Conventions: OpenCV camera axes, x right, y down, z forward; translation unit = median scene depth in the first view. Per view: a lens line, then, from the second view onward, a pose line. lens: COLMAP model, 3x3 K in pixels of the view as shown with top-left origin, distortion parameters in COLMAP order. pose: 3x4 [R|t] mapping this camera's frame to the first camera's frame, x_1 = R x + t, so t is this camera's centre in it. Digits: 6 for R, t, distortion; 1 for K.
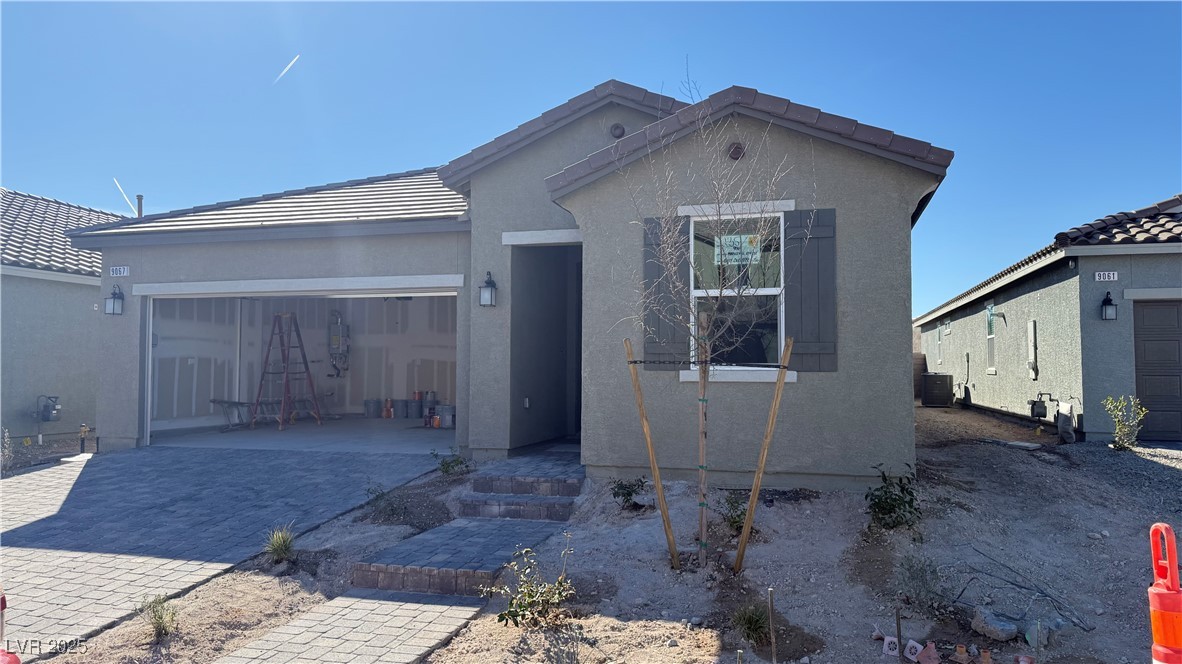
lens RADIAL K [[659.8, 0, 594.0], [0, 659.8, 333.6], [0, 0, 1]] dist [-0.000274, -0.000282]
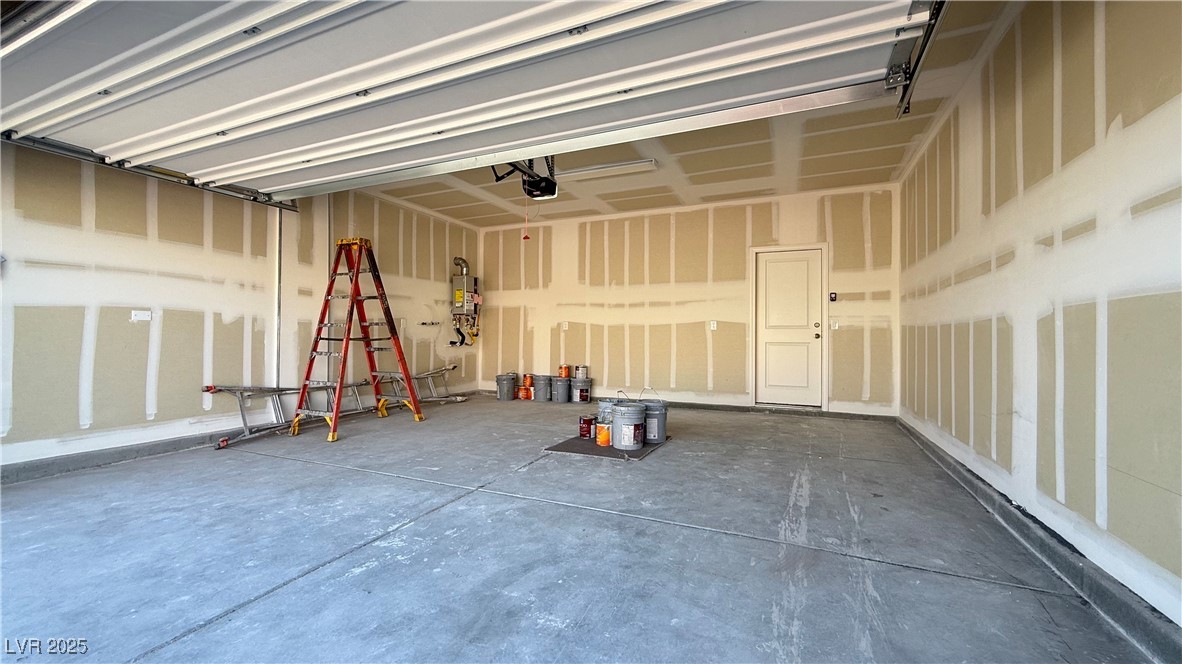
lens RADIAL K [[473.6, 0, 588.4], [0, 473.6, 331.5], [0, 0, 1]] dist [0.002726, 0.001153]
pose [[0.979088, 0.005284, -0.203369, -0.135692], [0.003232, 0.999132, 0.041523, 0.028106], [0.203412, -0.041312, 0.978221, 0.495832]]
